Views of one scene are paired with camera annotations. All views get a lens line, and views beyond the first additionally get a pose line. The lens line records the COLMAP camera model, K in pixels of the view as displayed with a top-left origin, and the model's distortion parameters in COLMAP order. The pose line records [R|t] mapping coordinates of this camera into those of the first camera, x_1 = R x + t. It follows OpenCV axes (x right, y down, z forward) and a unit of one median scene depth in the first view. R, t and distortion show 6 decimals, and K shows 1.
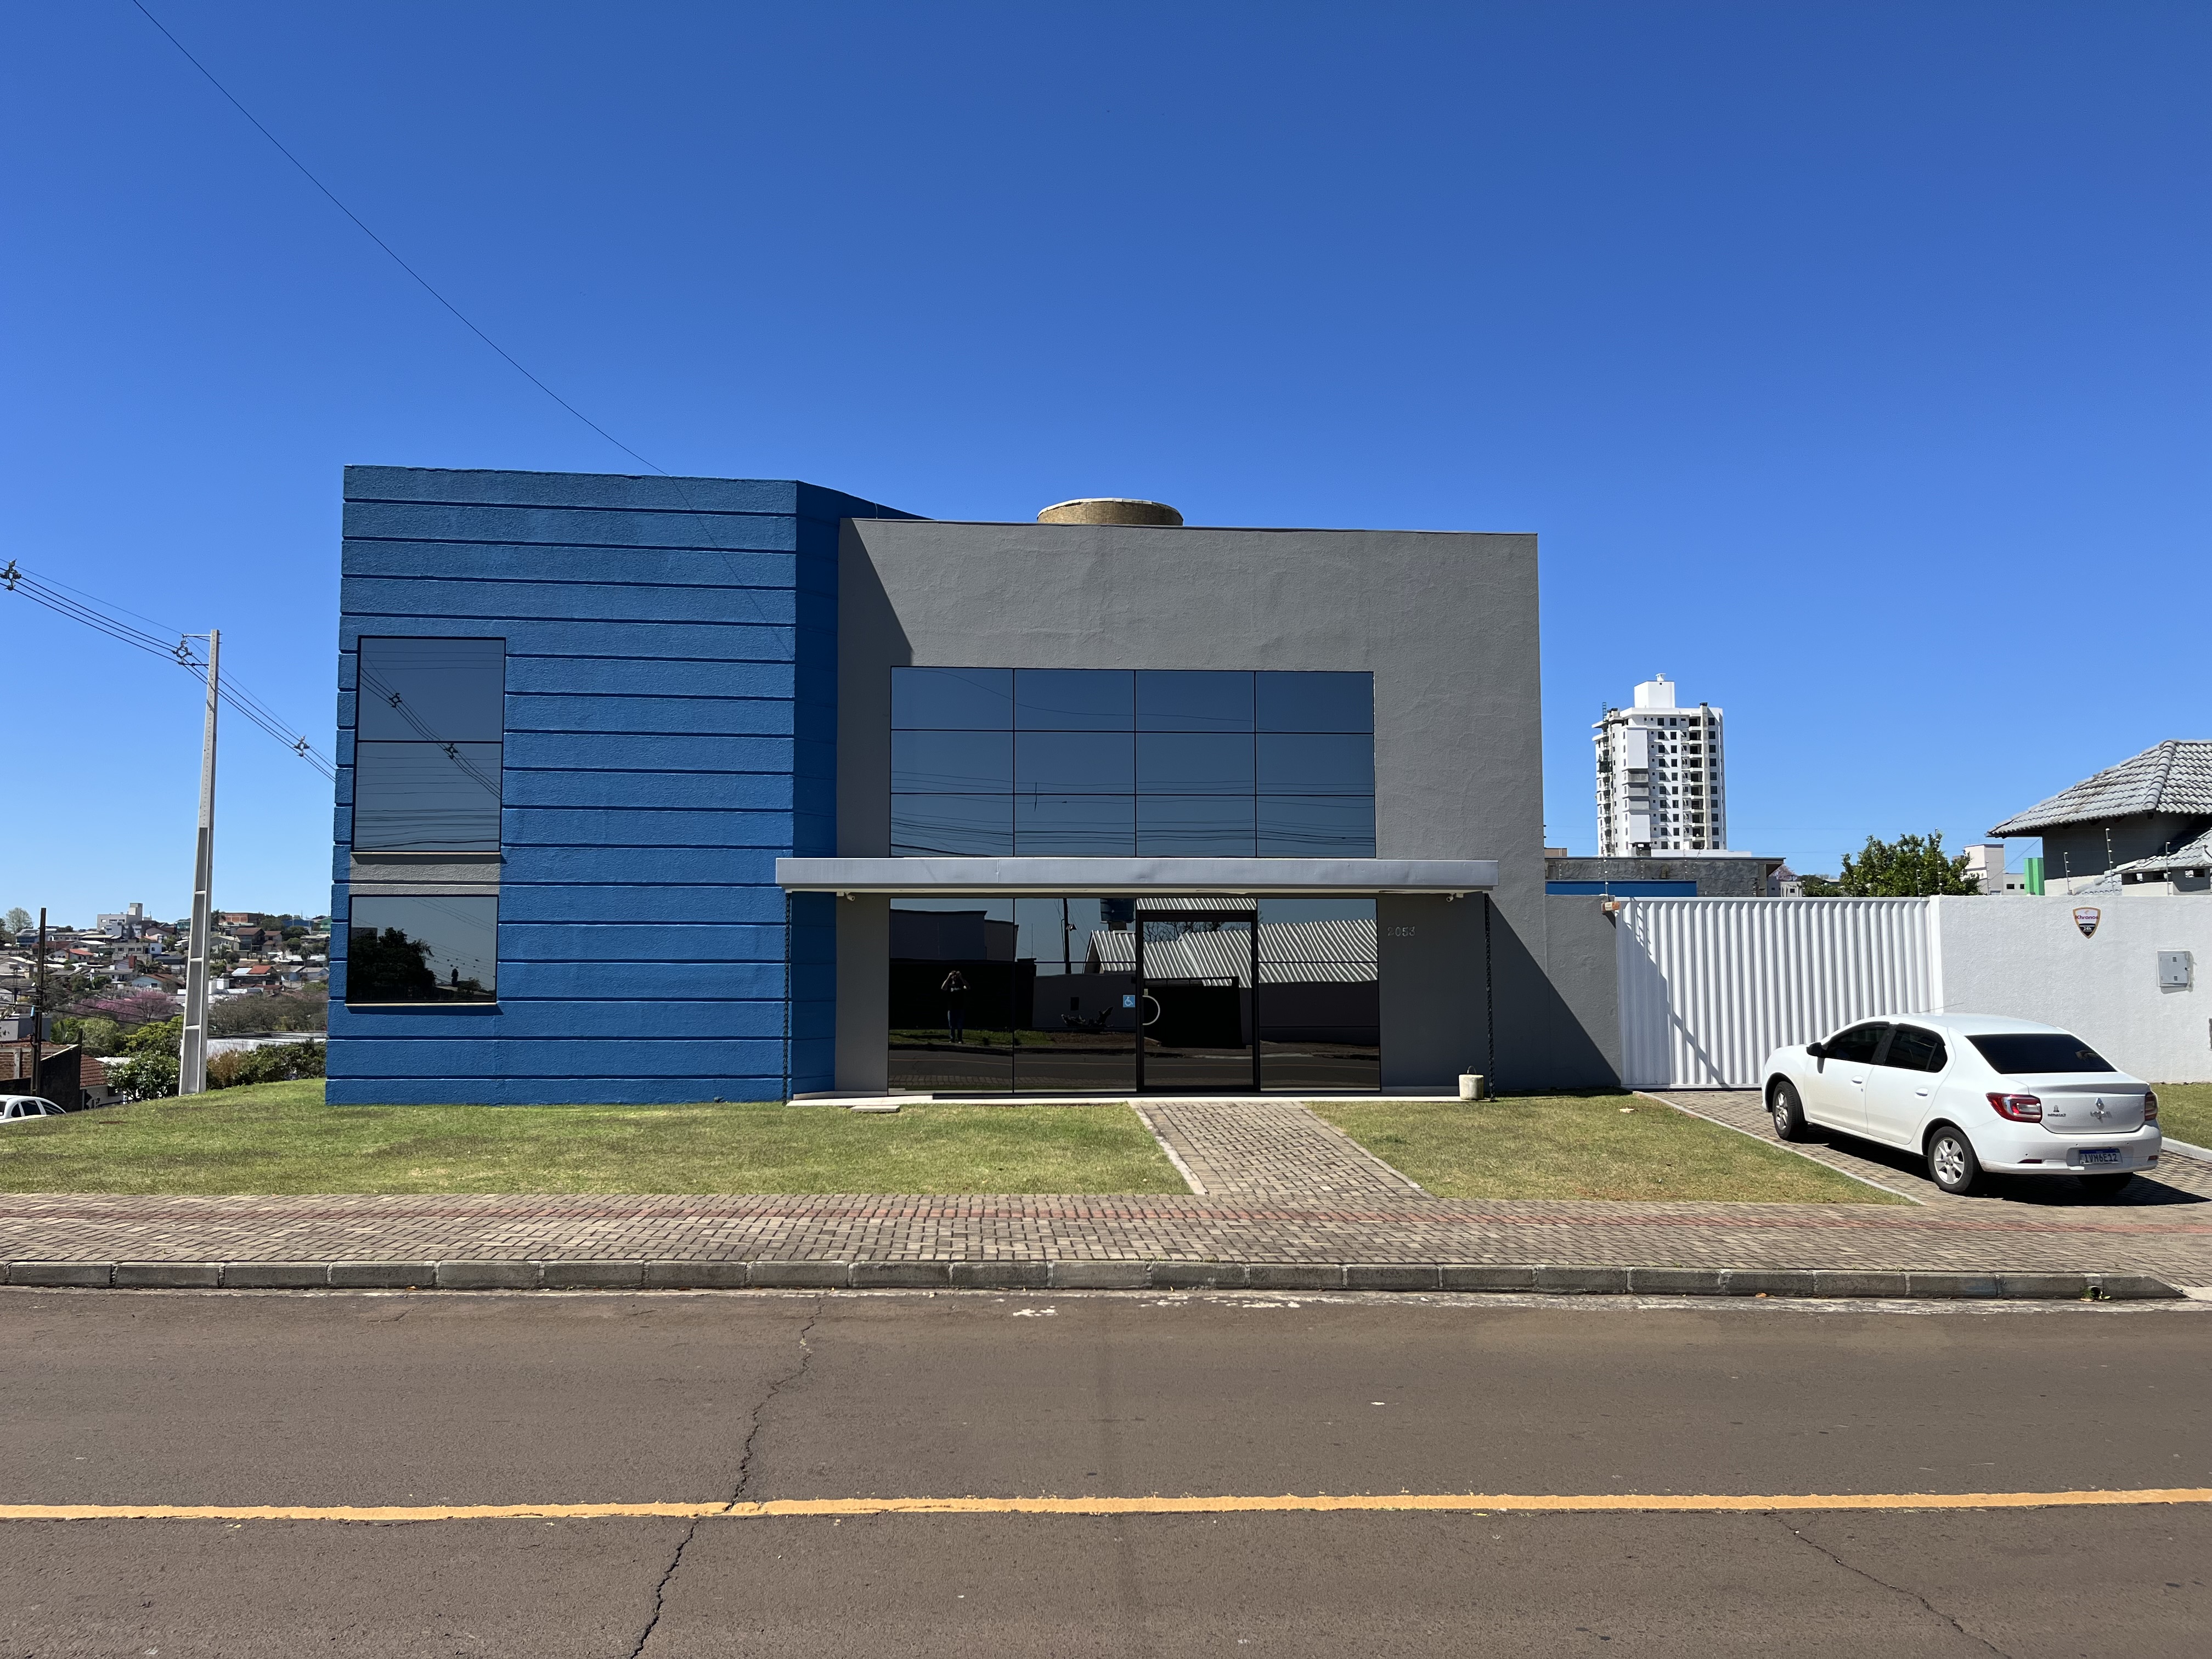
lens RADIAL K [[1691.1, 0, 1106.0], [0, 1691.1, 823.1], [0, 0, 1]] dist [0.007157, -0.011721]
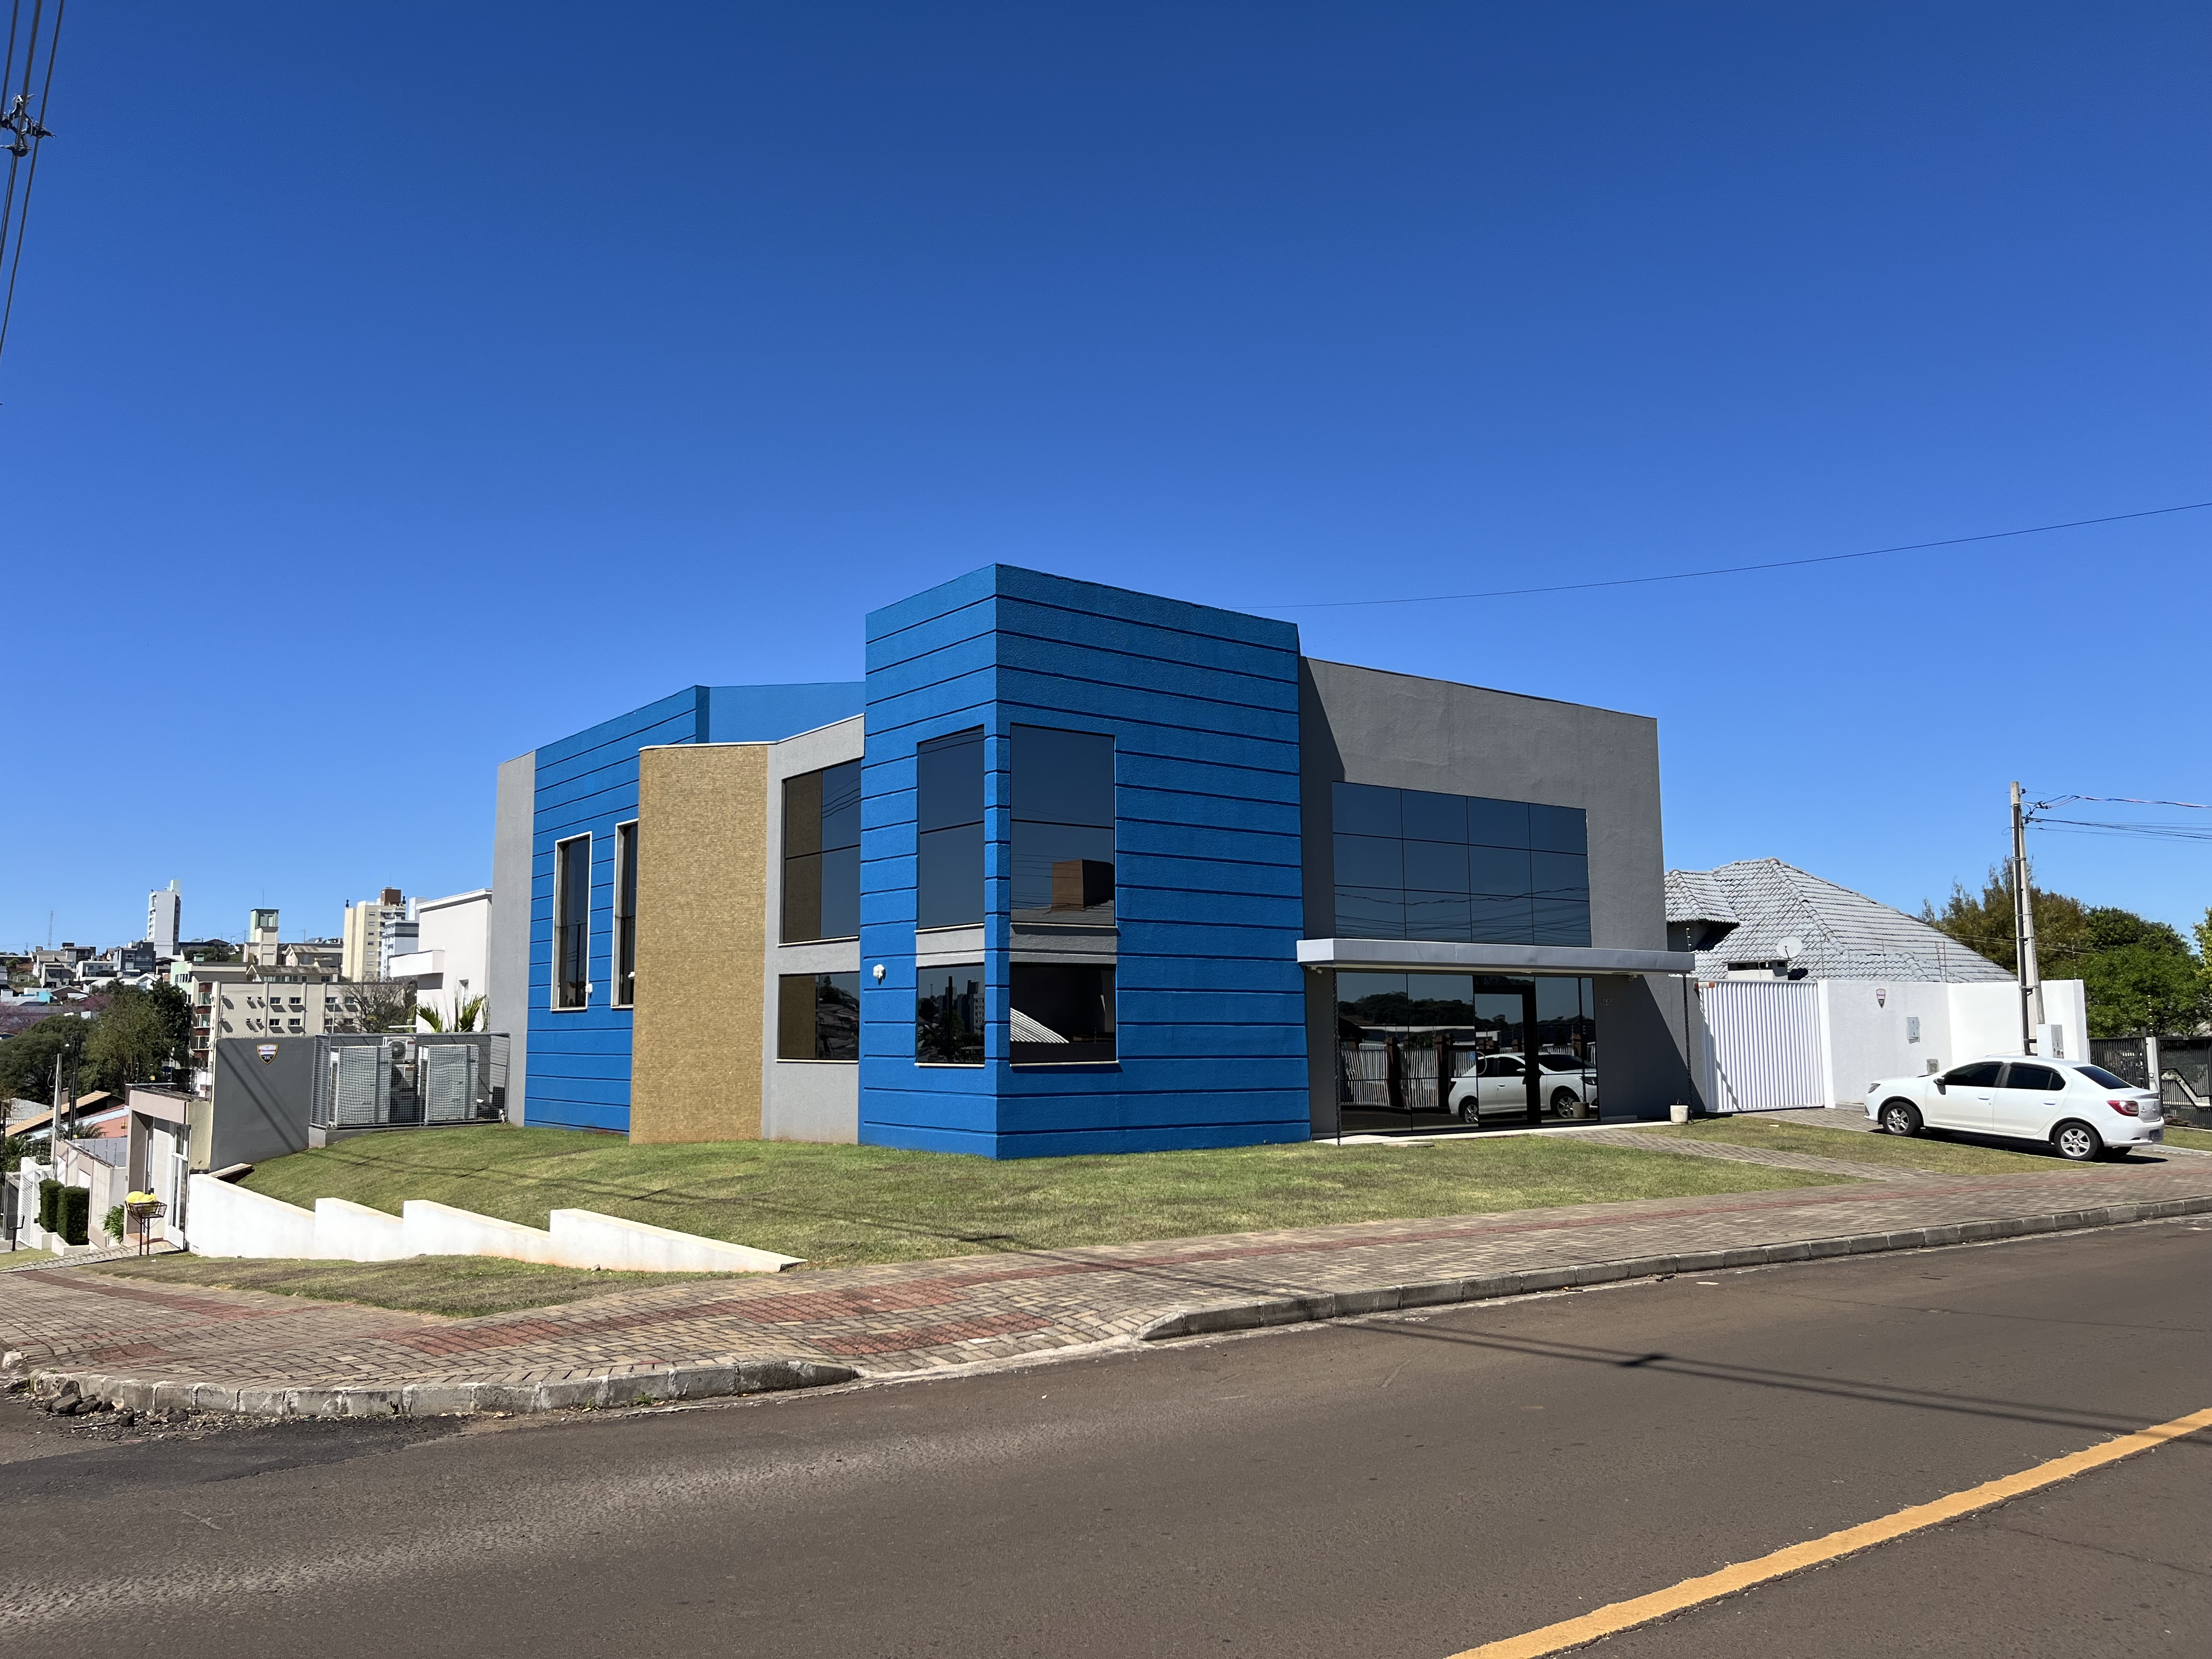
lens RADIAL K [[1691.1, 0, 1108.3], [0, 1691.1, 835.0], [0, 0, 1]] dist [0.007157, -0.011721]
pose [[0.854643, 0.057043, 0.516073, -0.926903], [-0.042049, 0.998286, -0.040708, 0.002558], [-0.517511, 0.013091, 0.855577, 0.043618]]
